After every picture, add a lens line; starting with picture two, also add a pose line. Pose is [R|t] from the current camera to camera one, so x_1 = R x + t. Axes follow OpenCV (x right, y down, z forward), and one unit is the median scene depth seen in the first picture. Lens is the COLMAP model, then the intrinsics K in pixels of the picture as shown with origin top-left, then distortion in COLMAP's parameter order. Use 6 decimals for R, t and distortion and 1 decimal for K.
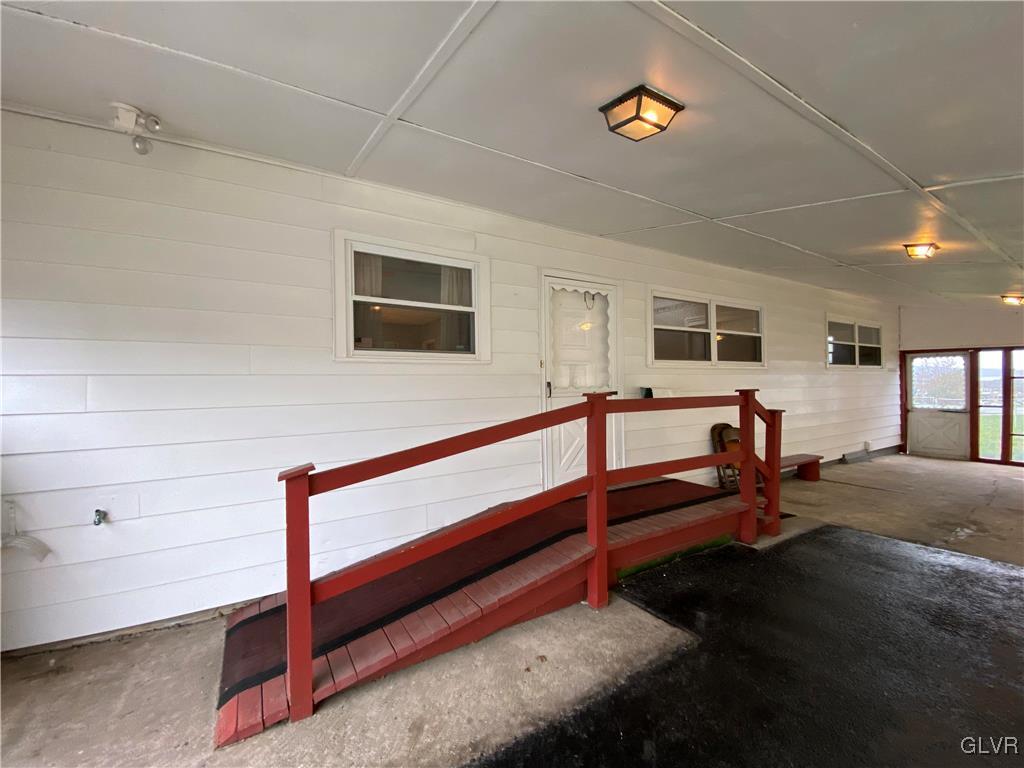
lens RADIAL K [[412.9, 0, 510.4], [0, 412.9, 385.3], [0, 0, 1]] dist [0.038056, -0.027880]
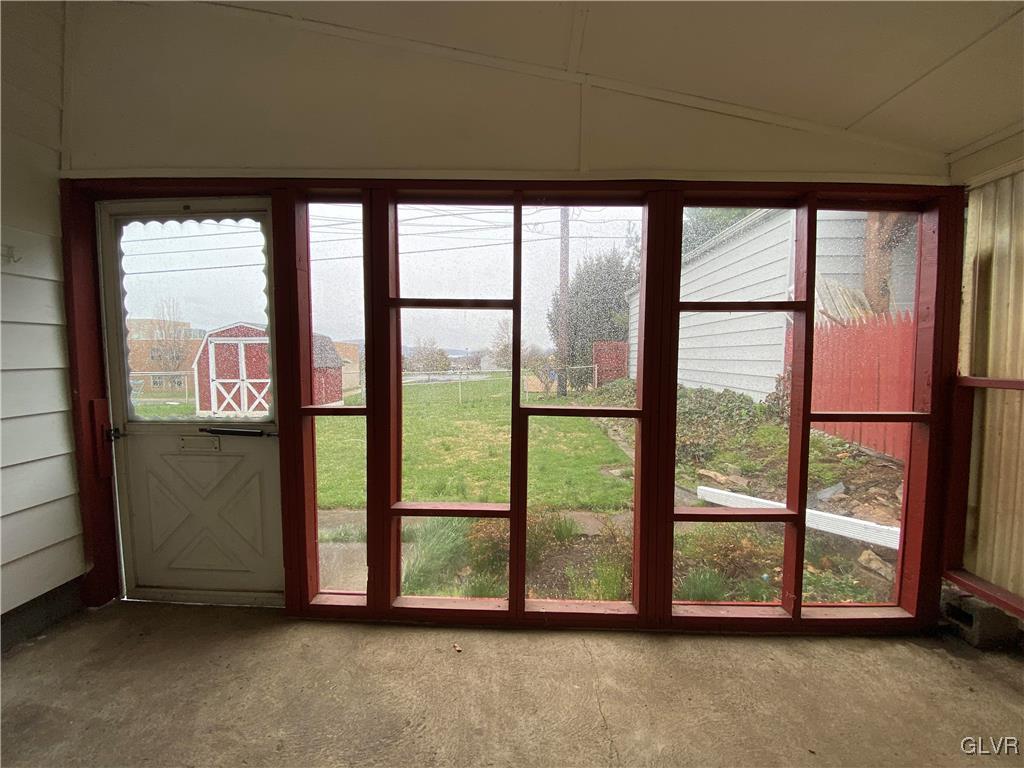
lens RADIAL K [[412.9, 0, 510.4], [0, 412.9, 385.3], [0, 0, 1]] dist [0.038056, -0.027880]
pose [[0.520630, -0.063550, 0.851414, 1.983114], [-0.001101, 0.997175, 0.075102, 0.029191], [-0.853782, -0.040038, 0.519089, 1.531574]]
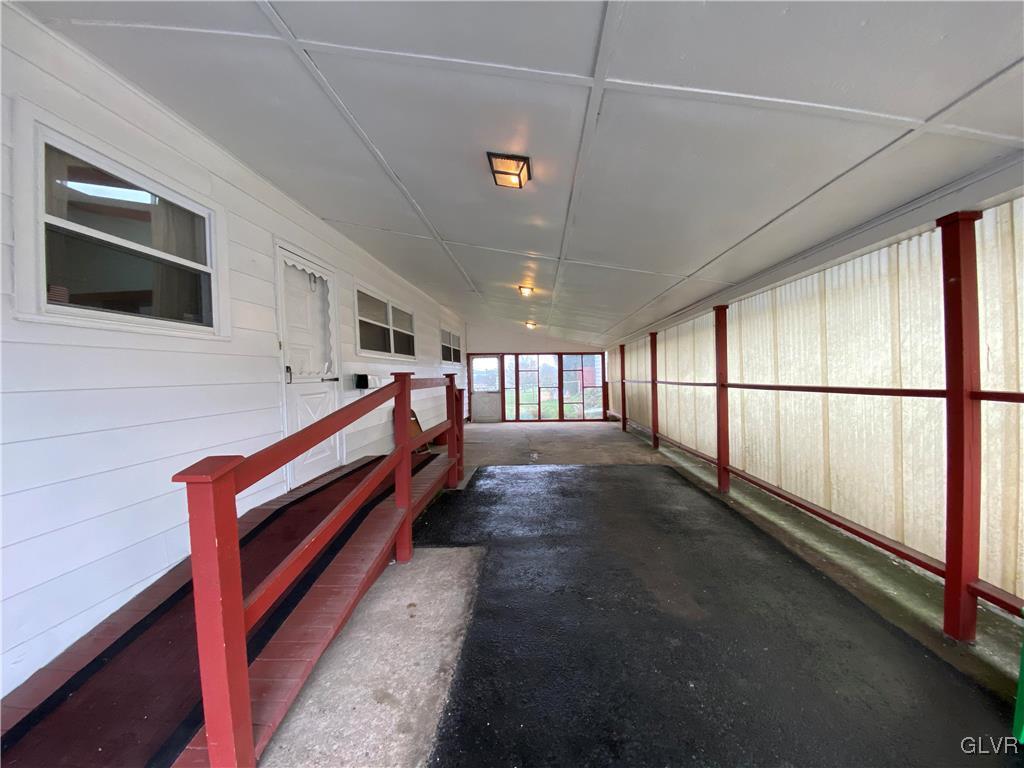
lens RADIAL K [[412.9, 0, 510.4], [0, 412.9, 385.3], [0, 0, 1]] dist [0.038056, -0.027880]
pose [[0.573232, -0.020999, 0.819124, -0.406869], [0.016973, 0.999761, 0.013752, 0.032154], [-0.819217, 0.006020, 0.573452, 0.084454]]
